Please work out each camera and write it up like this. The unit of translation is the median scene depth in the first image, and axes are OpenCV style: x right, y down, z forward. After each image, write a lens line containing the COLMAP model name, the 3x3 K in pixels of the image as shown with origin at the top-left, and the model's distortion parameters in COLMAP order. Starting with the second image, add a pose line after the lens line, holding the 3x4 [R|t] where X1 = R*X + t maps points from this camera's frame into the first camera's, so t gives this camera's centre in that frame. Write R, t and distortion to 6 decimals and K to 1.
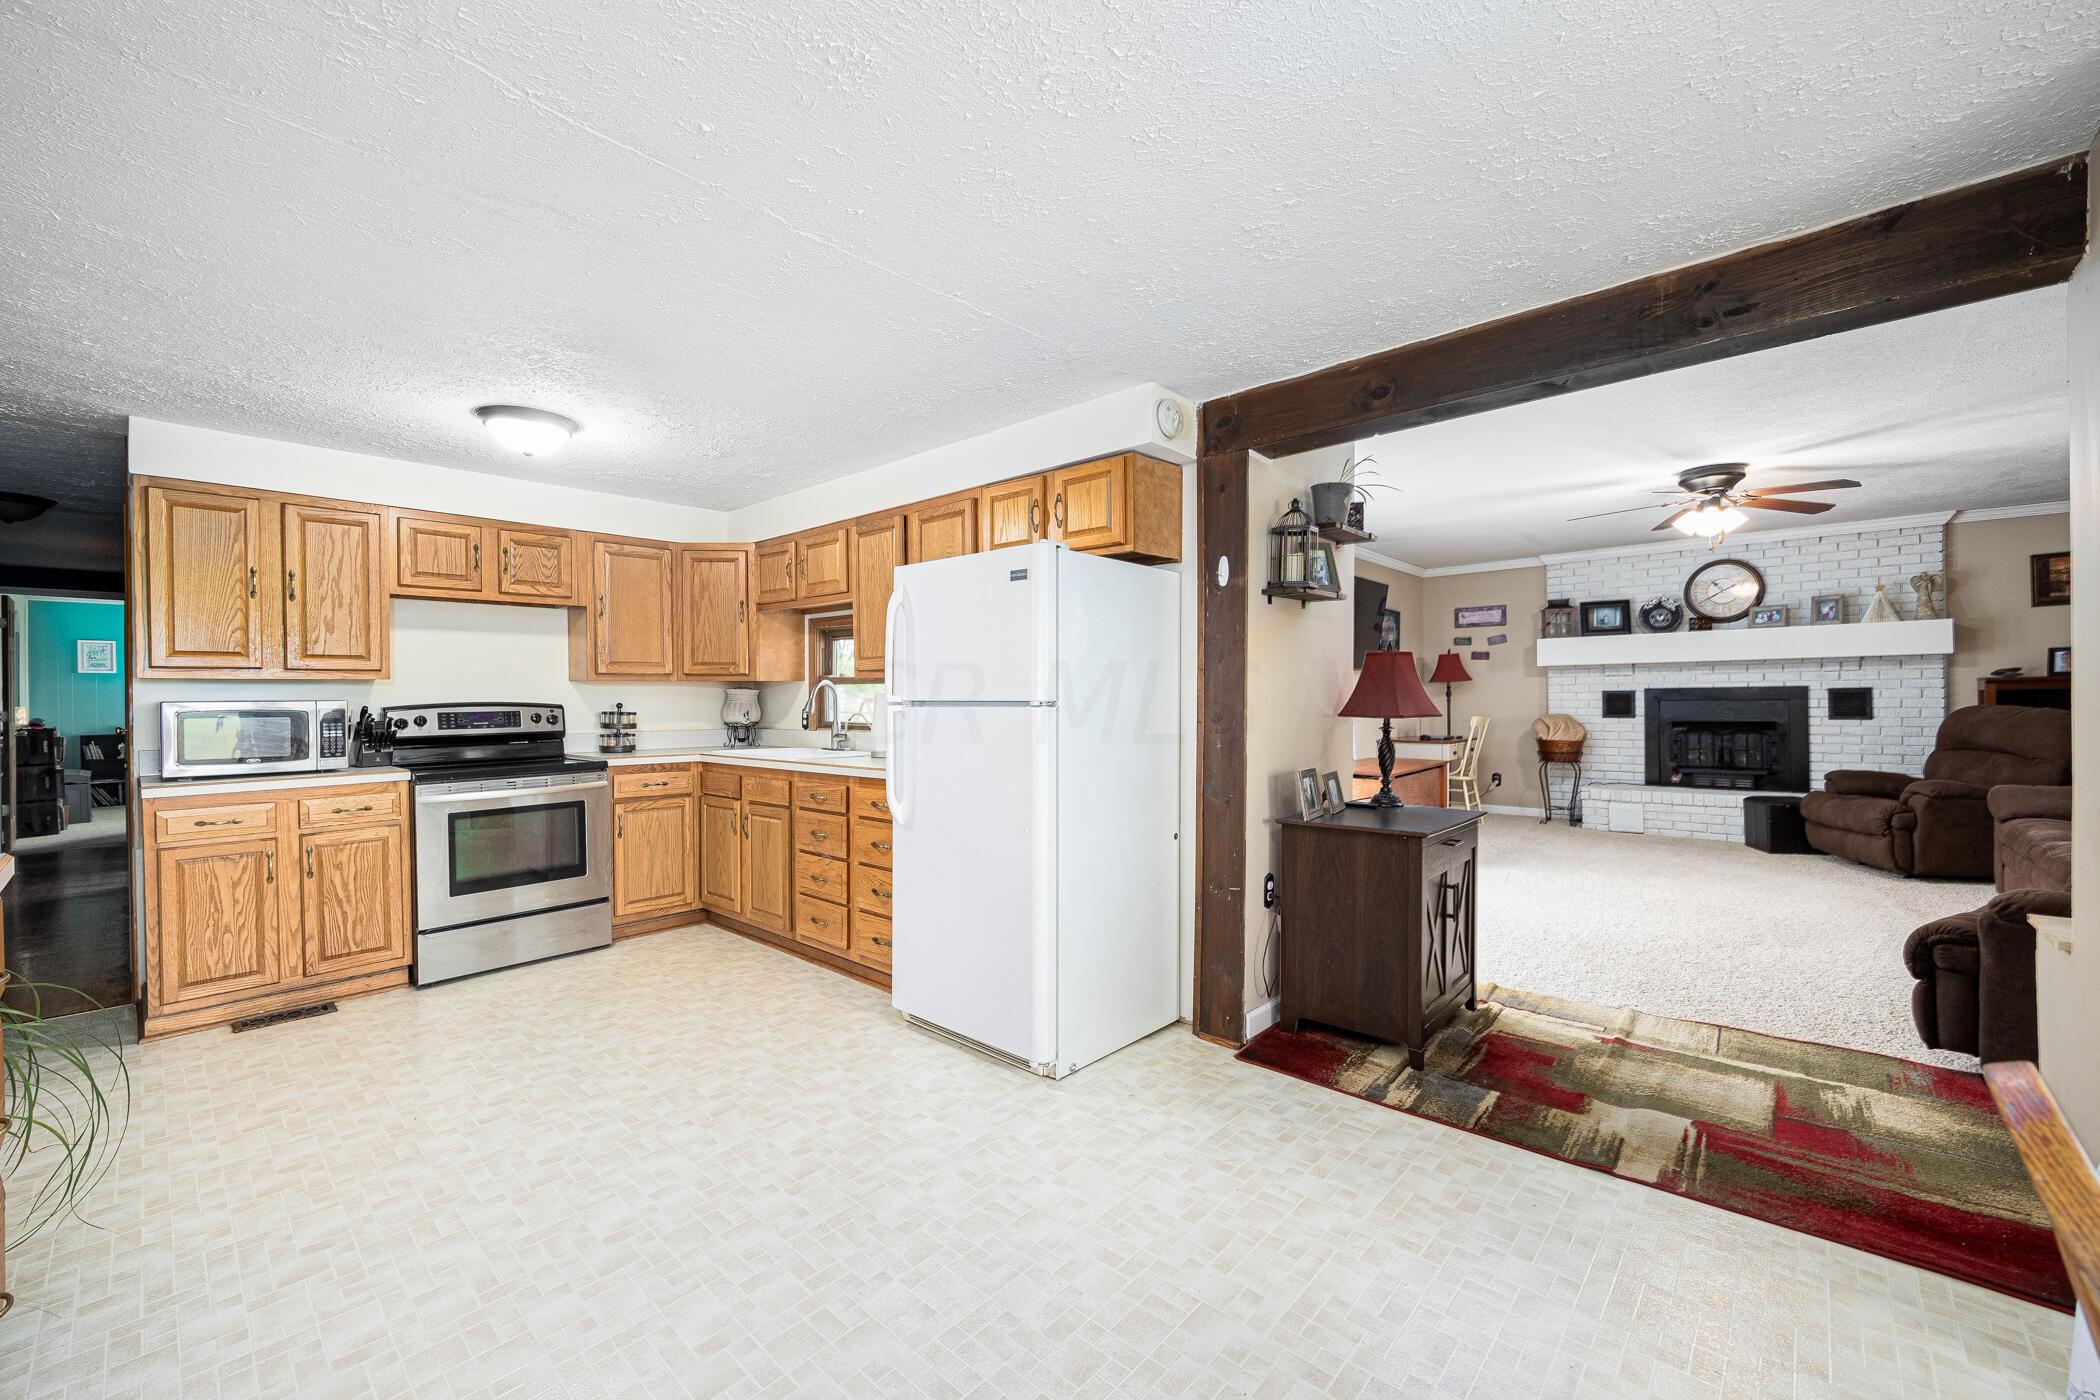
lens RADIAL K [[837.9, 0, 1050.0], [0, 837.9, 700.0], [0, 0, 1]] dist [-0.002690, 0.000359]
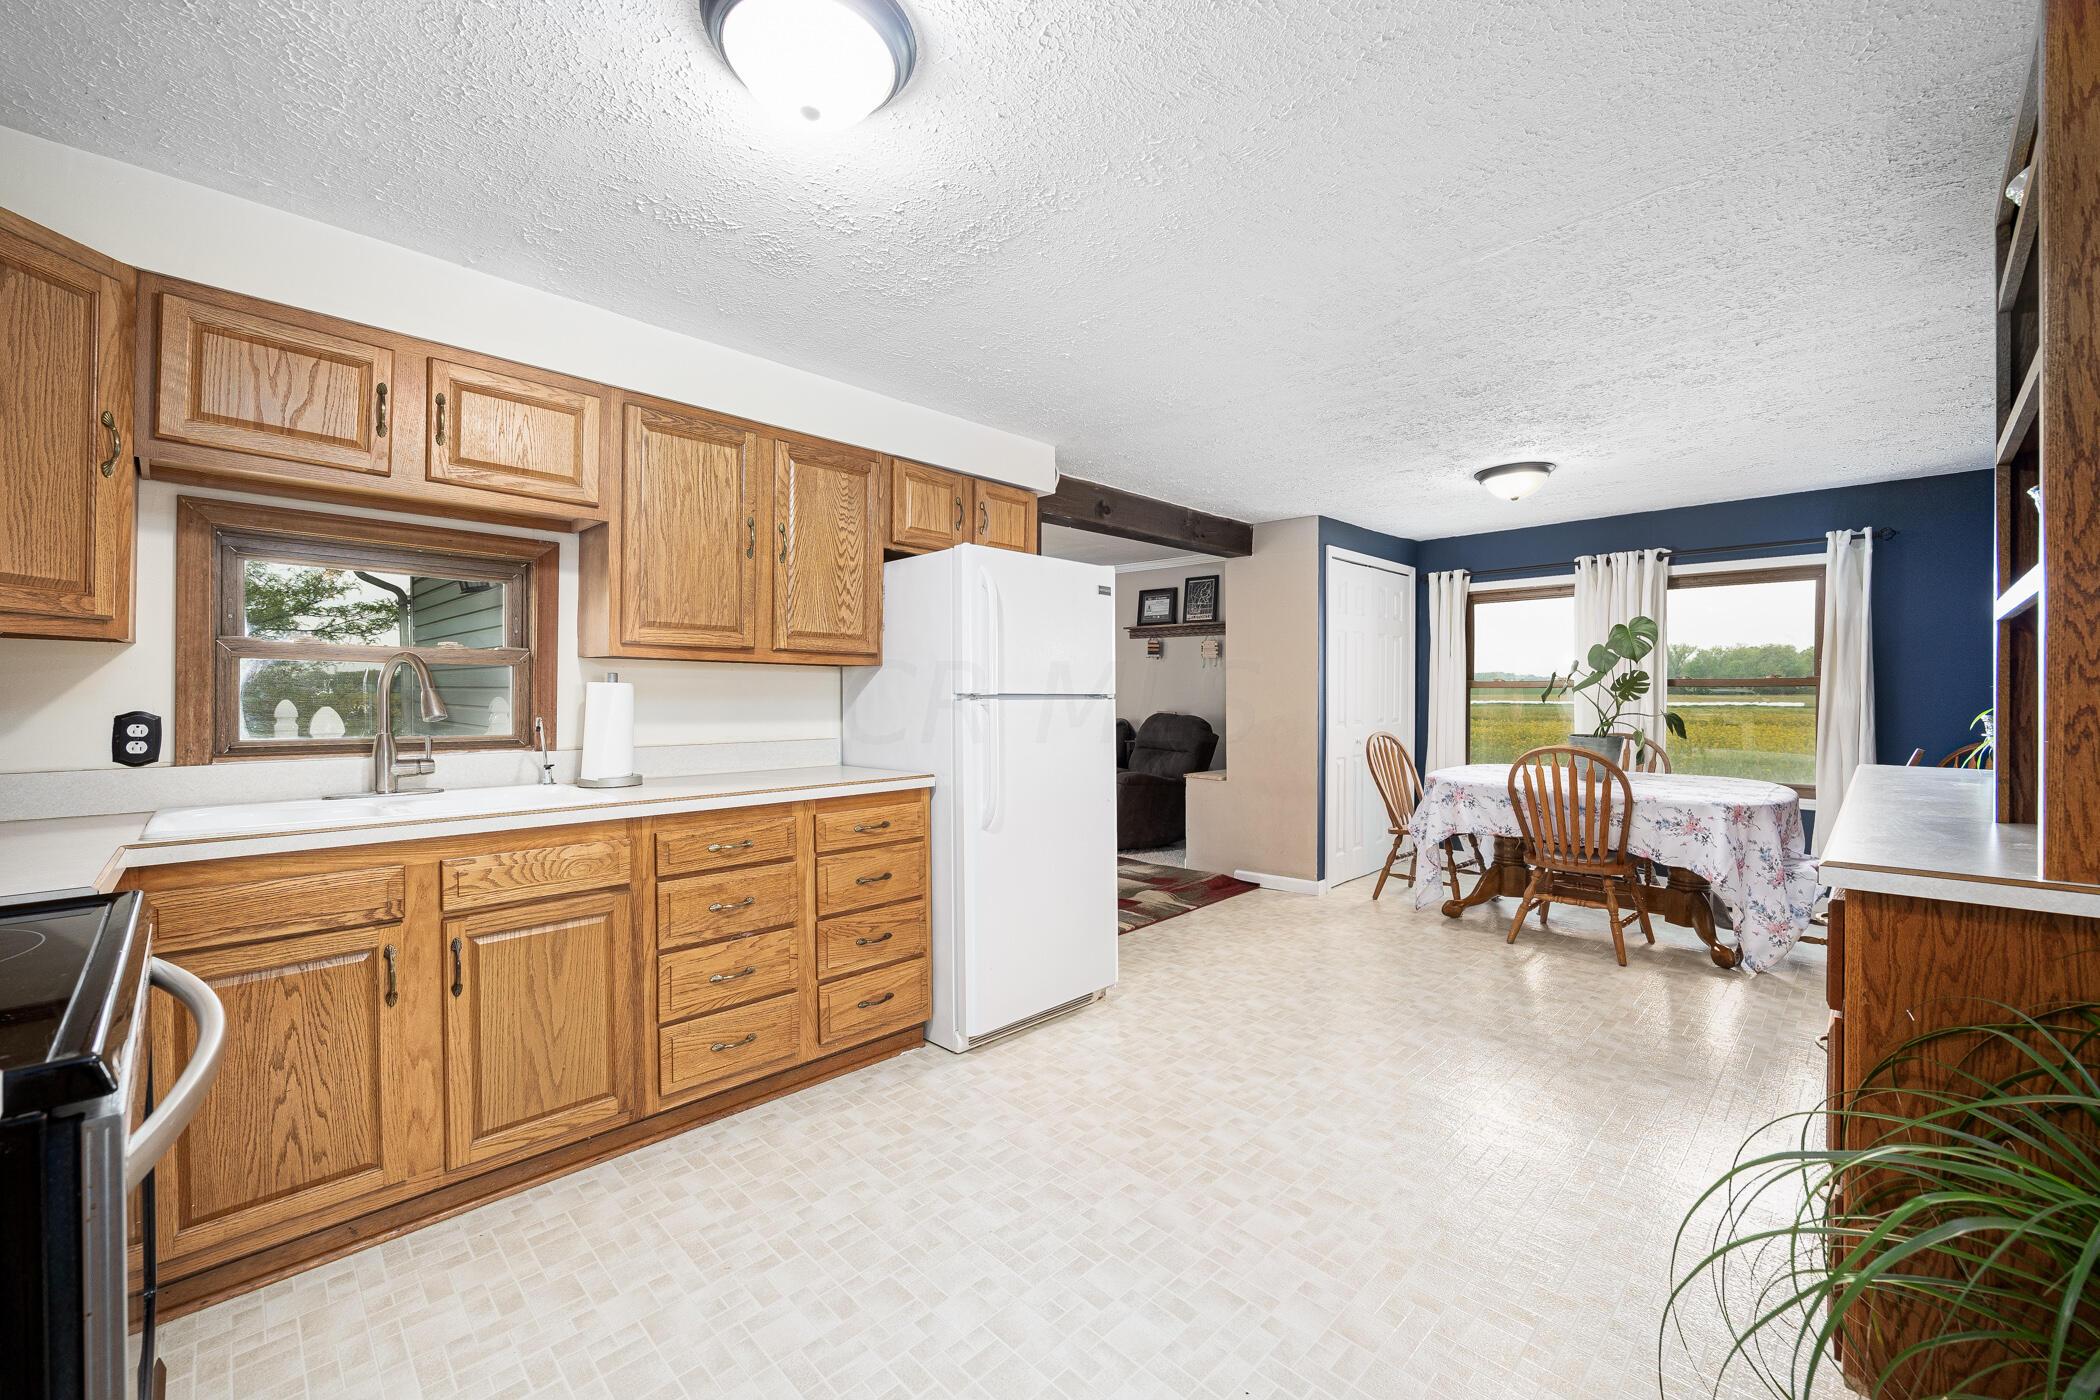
lens RADIAL K [[837.9, 0, 1050.0], [0, 837.9, 700.0], [0, 0, 1]] dist [-0.002690, 0.000359]
pose [[0.045074, 0.001681, 0.998982, -0.766778], [0.004483, 0.999988, -0.001885, 0.007029], [-0.998974, 0.004564, 0.045066, 0.627213]]
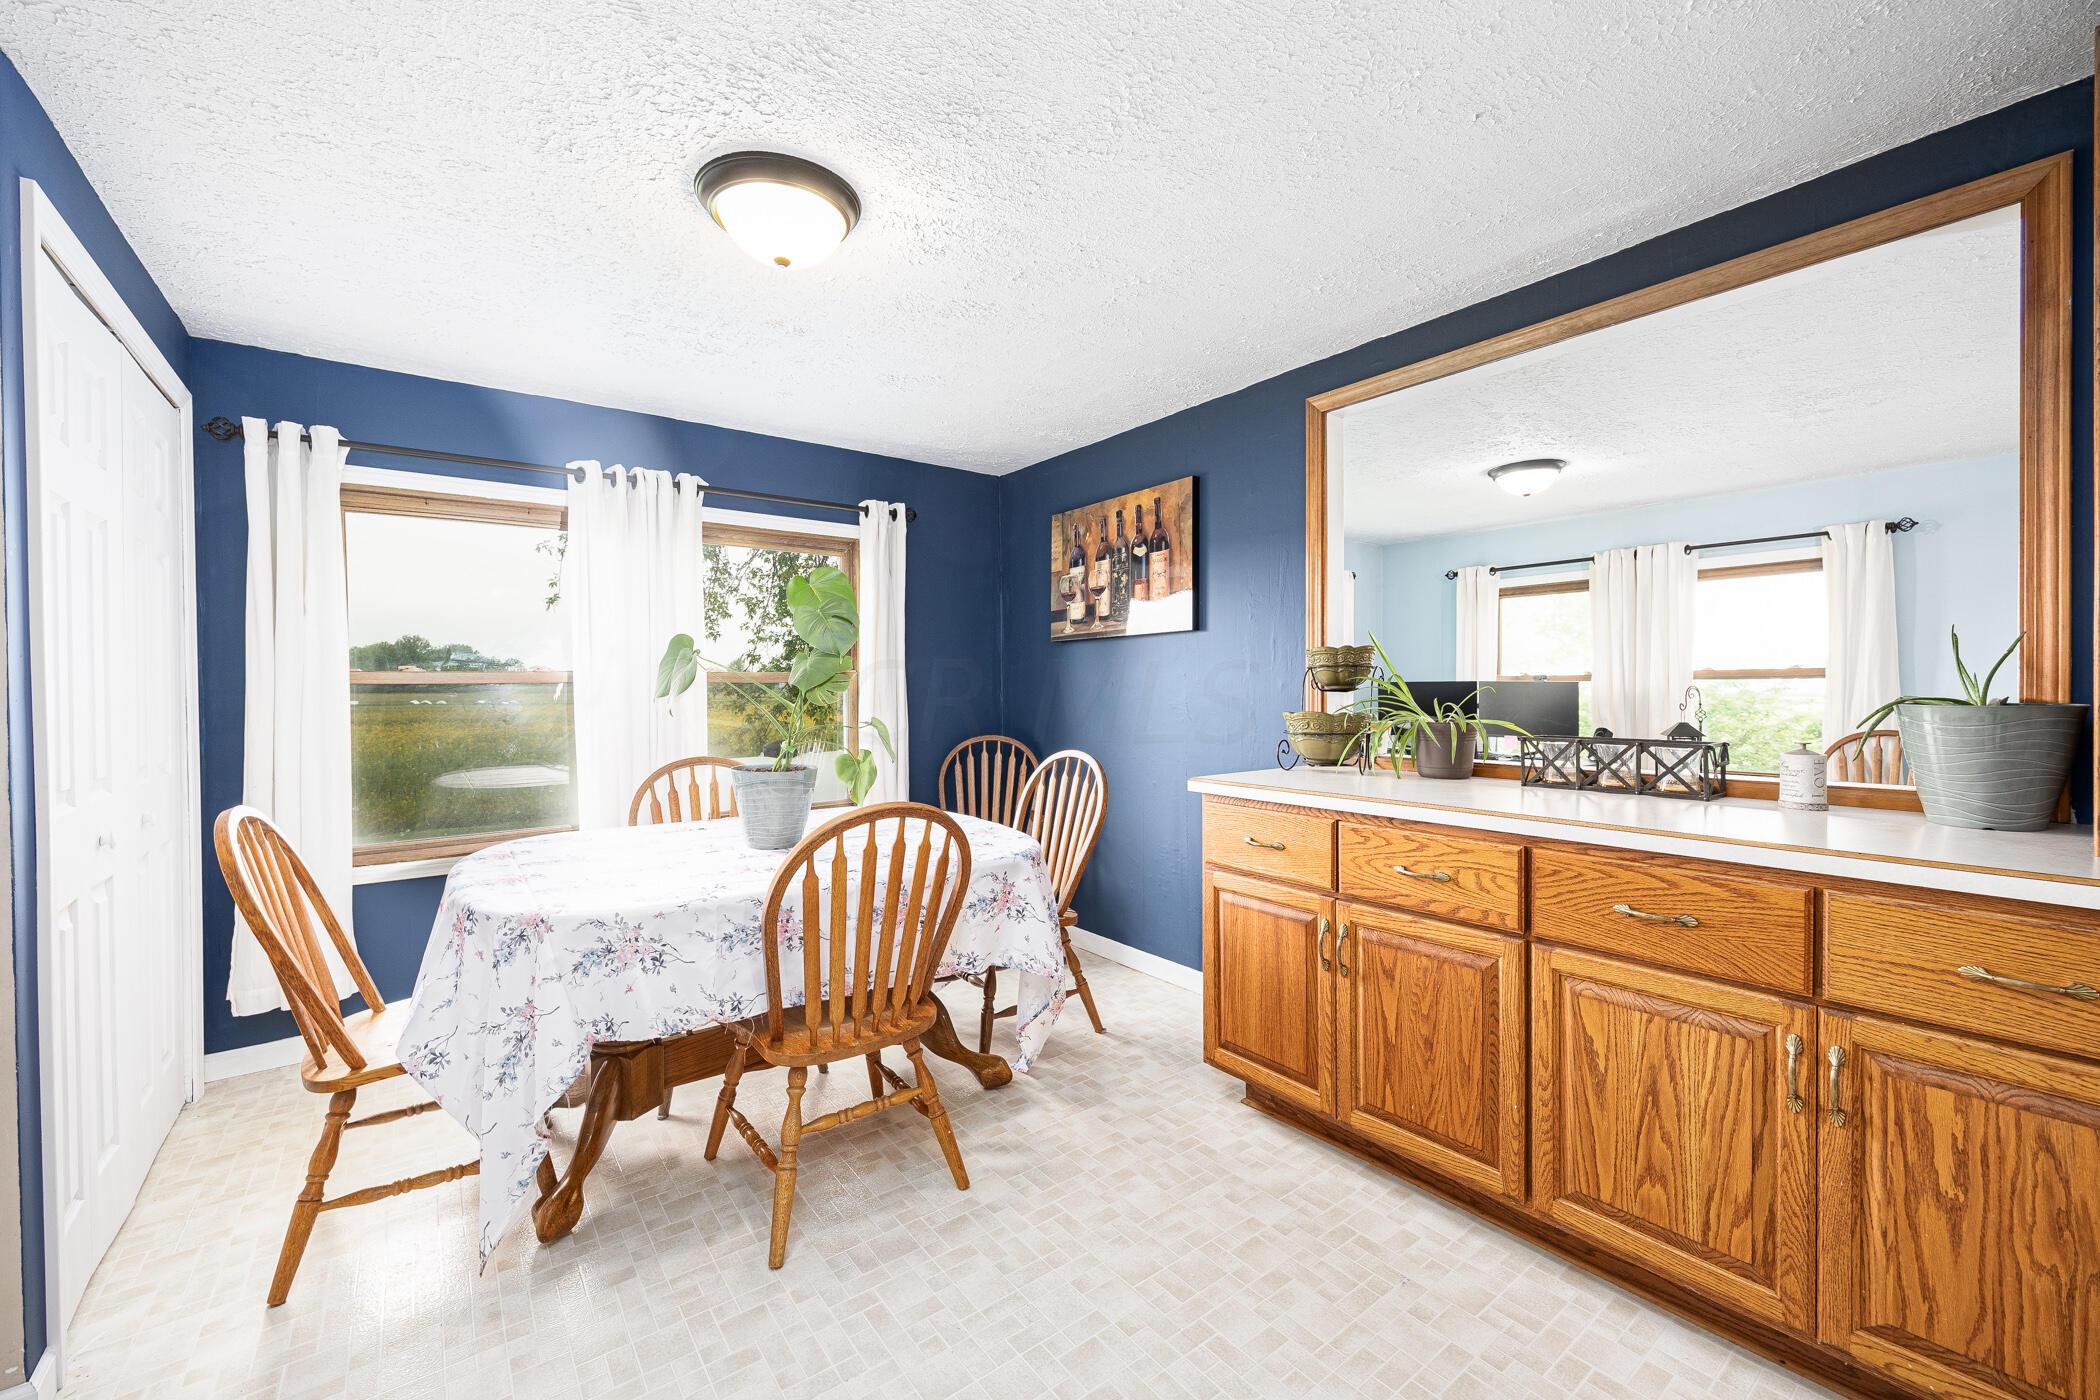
lens RADIAL K [[838.4, 0, 1055.4], [0, 838.4, 702.8], [0, 0, 1]] dist [-0.000562, -0.000011]
pose [[-0.983967, 0.012985, 0.177878, -0.034406], [0.017011, 0.999632, 0.021130, -0.001965], [-0.177538, 0.023817, -0.983826, 0.548670]]
